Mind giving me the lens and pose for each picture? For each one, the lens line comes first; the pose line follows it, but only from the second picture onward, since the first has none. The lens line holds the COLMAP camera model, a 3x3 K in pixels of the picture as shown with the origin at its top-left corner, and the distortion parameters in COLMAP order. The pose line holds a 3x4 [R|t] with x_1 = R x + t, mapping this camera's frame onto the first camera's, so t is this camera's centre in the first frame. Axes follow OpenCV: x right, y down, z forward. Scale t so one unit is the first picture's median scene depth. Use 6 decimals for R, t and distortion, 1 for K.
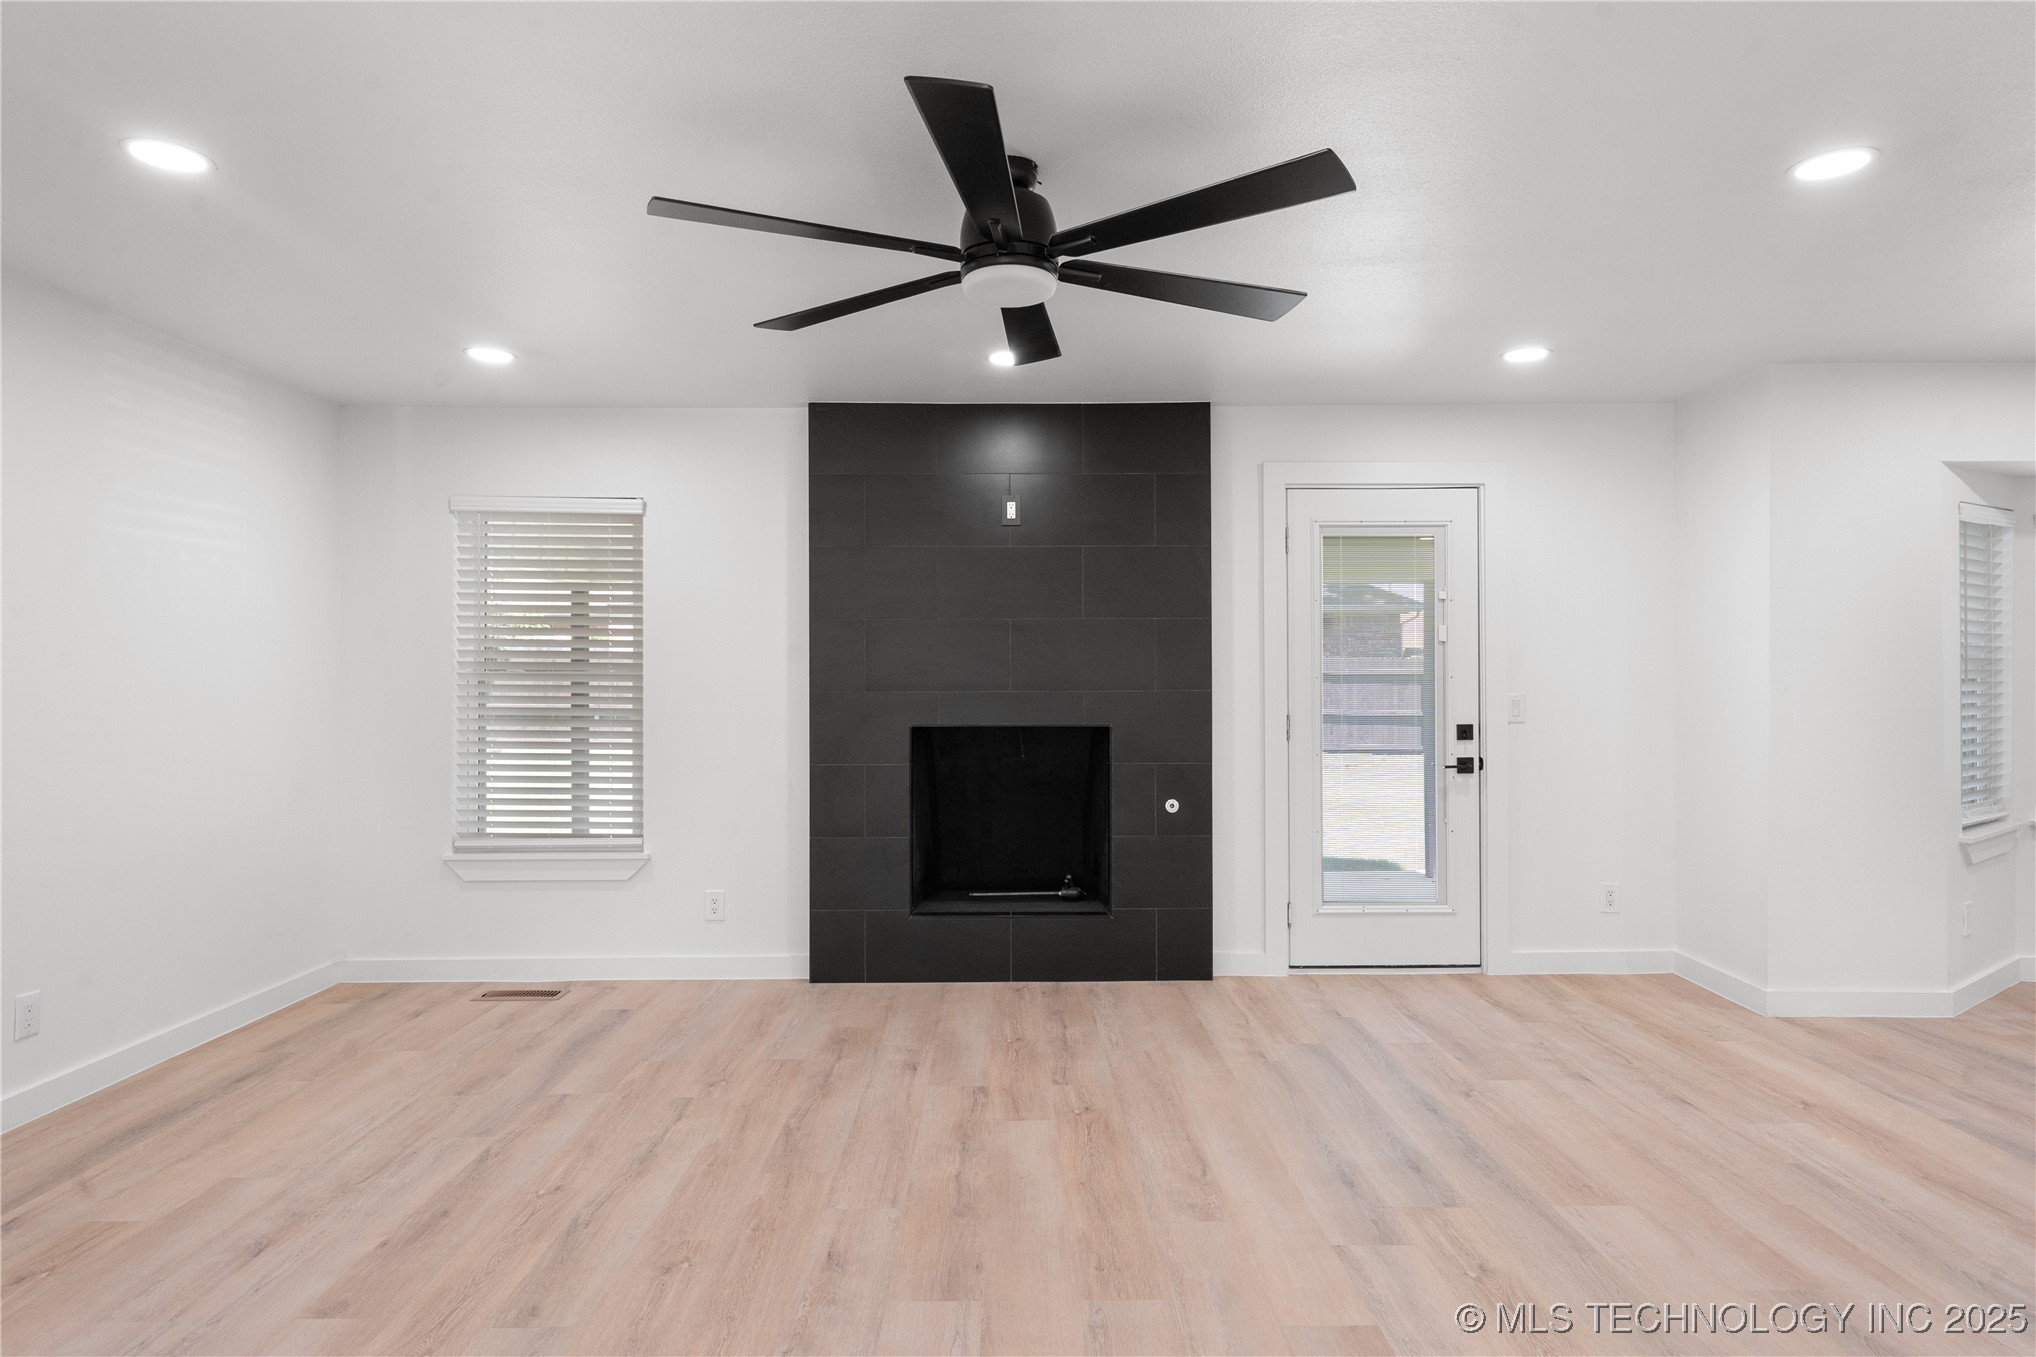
lens RADIAL K [[1116.0, 0, 1002.3], [0, 1116.0, 677.9], [0, 0, 1]] dist [0.014504, 0.000789]
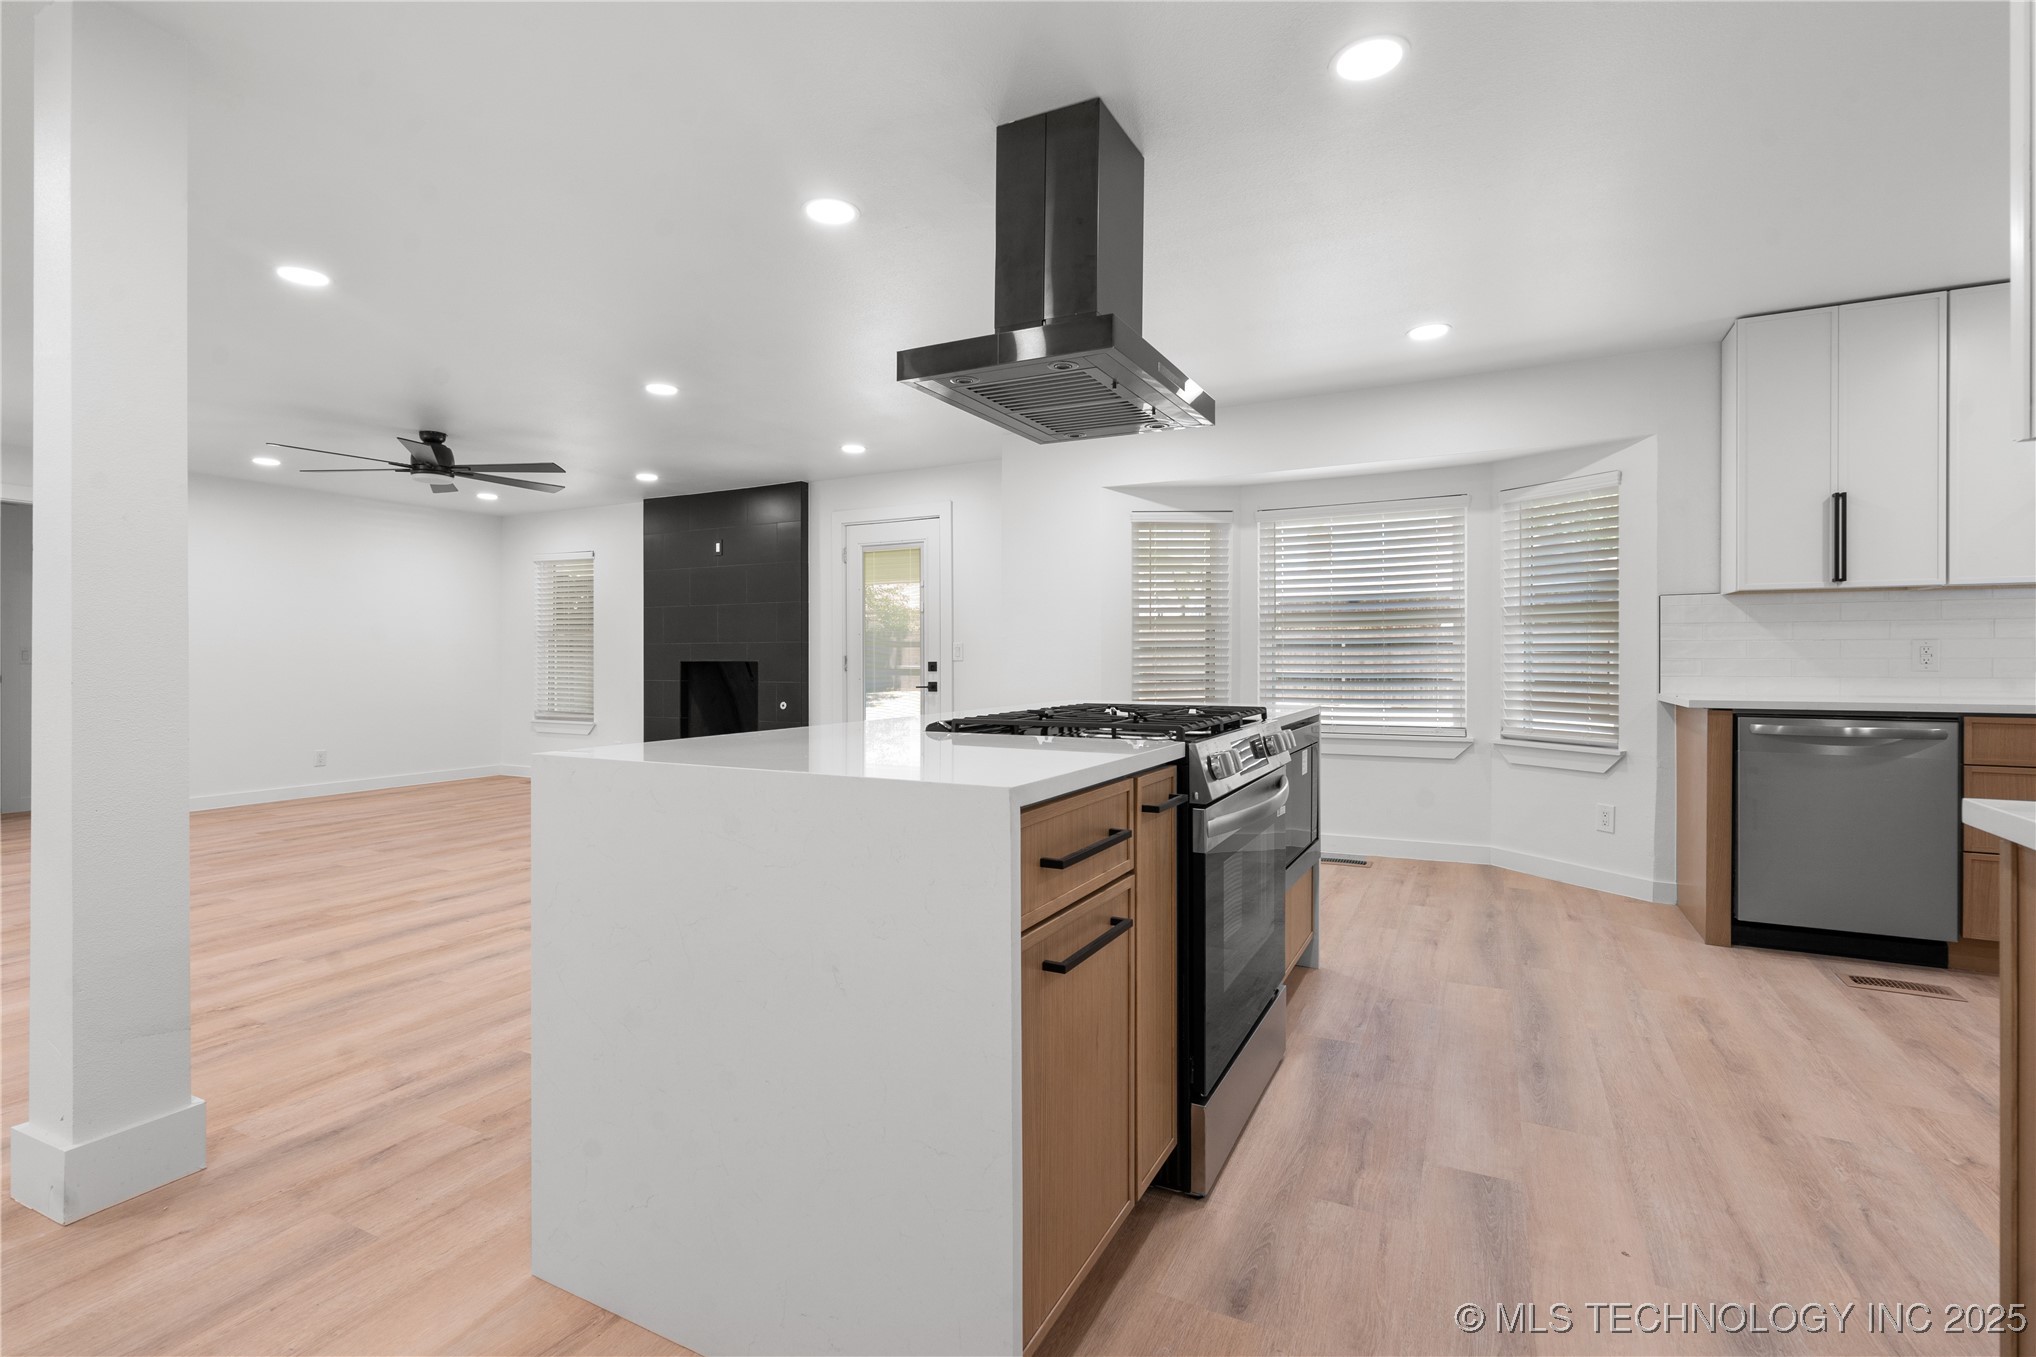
lens RADIAL K [[926.0, 0, 1002.3], [0, 926.0, 656.9], [0, 0, 1]] dist [-0.000993, 0.001671]
pose [[0.880226, 0.001126, -0.474554, 1.156560], [0.005001, 0.999920, 0.011648, 0.018753], [0.474529, -0.012626, 0.880150, -0.151847]]
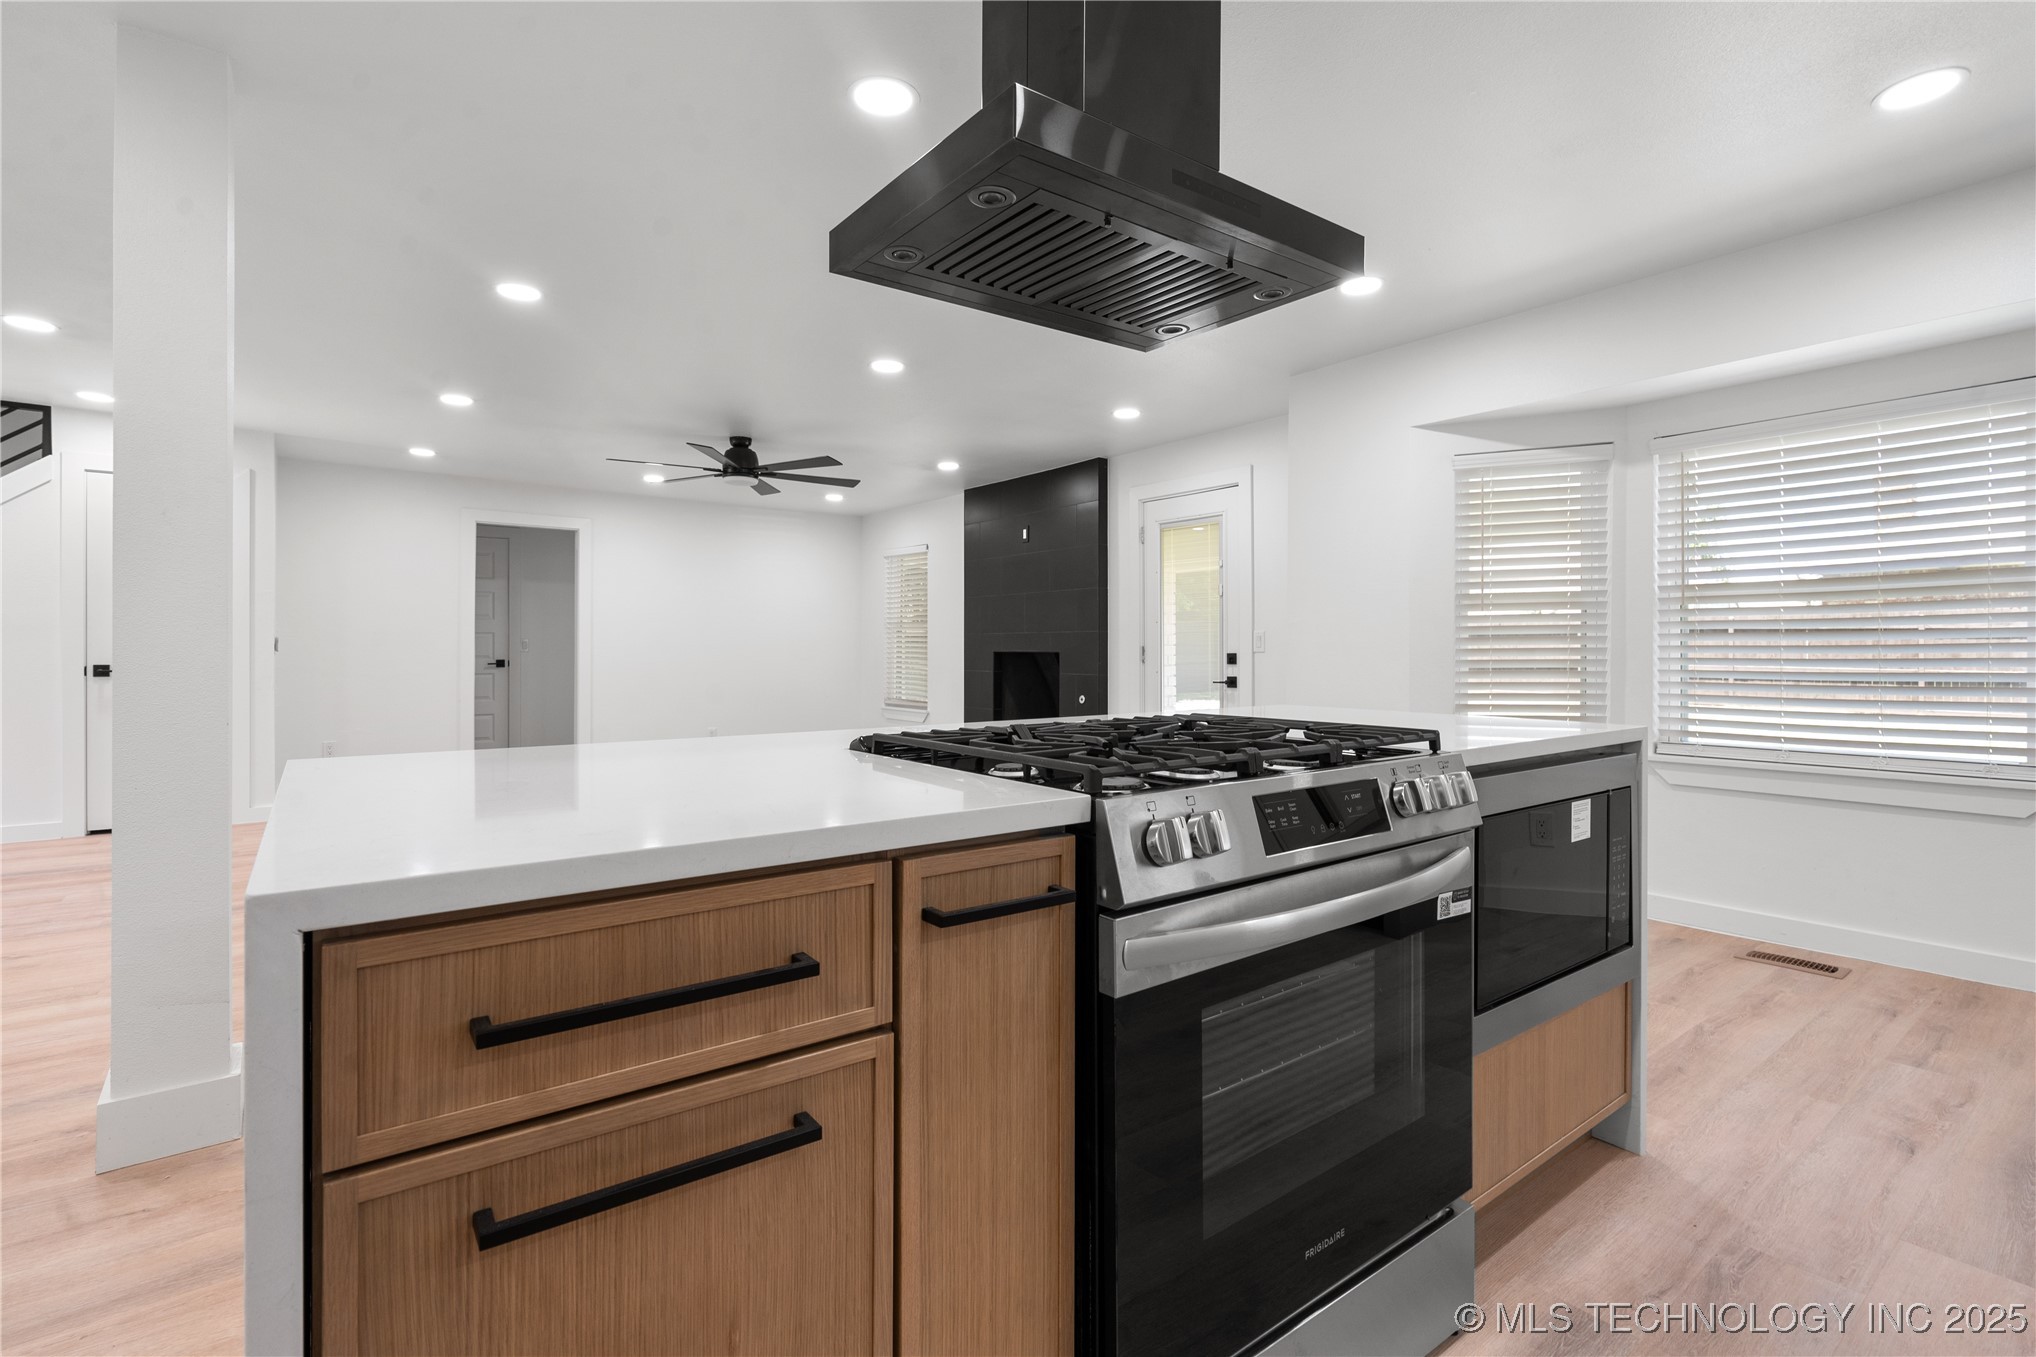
lens RADIAL K [[926.0, 0, 1021.2], [0, 926.0, 649.3], [0, 0, 1]] dist [-0.000993, 0.001671]
pose [[0.595620, 0.004097, -0.803256, 1.207008], [0.007654, 0.999913, 0.010776, 0.022092], [0.803230, -0.012567, 0.595537, 0.083359]]
